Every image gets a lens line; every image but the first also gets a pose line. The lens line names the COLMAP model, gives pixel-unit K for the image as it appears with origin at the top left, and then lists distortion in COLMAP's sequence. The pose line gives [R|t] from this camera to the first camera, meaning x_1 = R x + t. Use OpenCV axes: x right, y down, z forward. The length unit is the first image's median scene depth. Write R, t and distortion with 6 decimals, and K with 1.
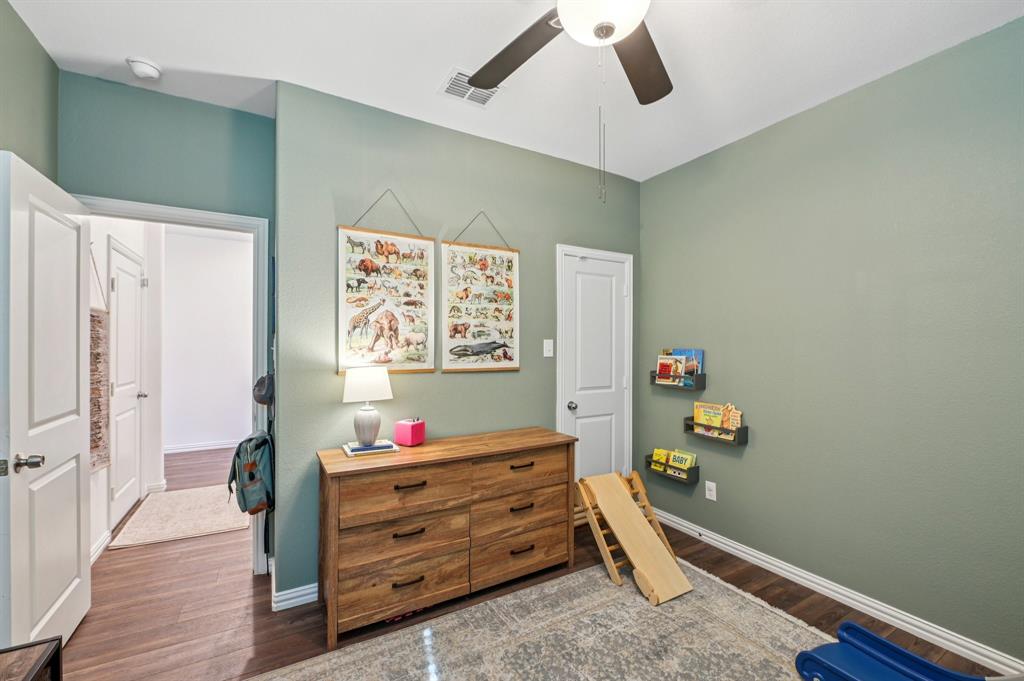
lens RADIAL K [[407.4, 0, 504.4], [0, 407.4, 344.5], [0, 0, 1]] dist [-0.011930, 0.000157]
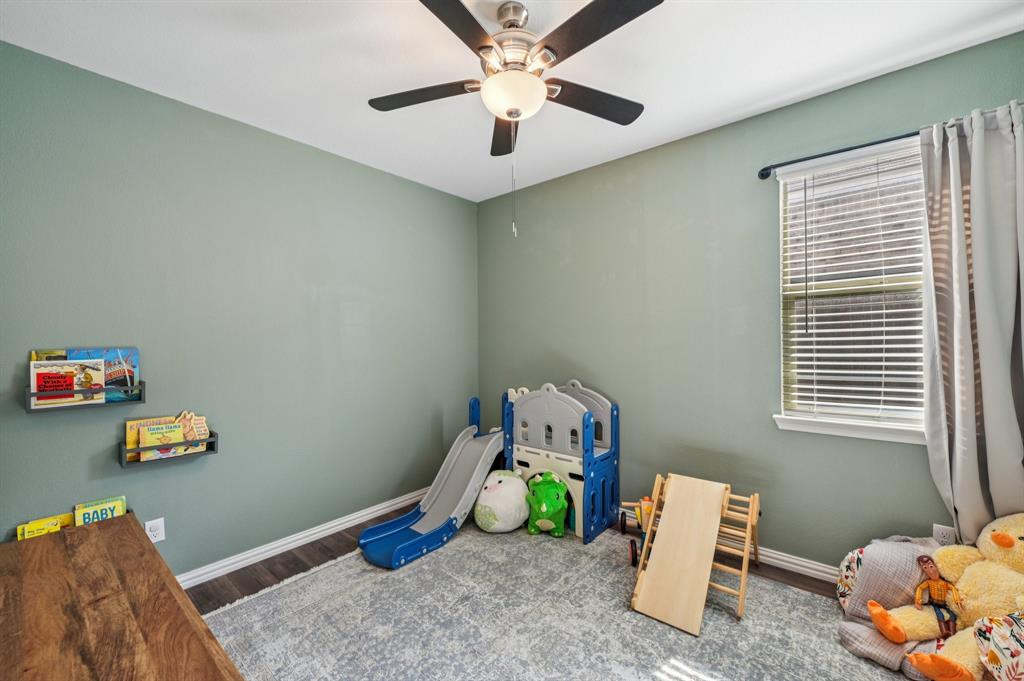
lens RADIAL K [[407.4, 0, 507.3], [0, 407.4, 338.2], [0, 0, 1]] dist [-0.011930, 0.000157]
pose [[-0.334587, 0.008736, 0.942324, -0.440875], [0.013732, 0.999896, -0.004394, 0.006792], [-0.942265, 0.011470, -0.334672, 0.622780]]
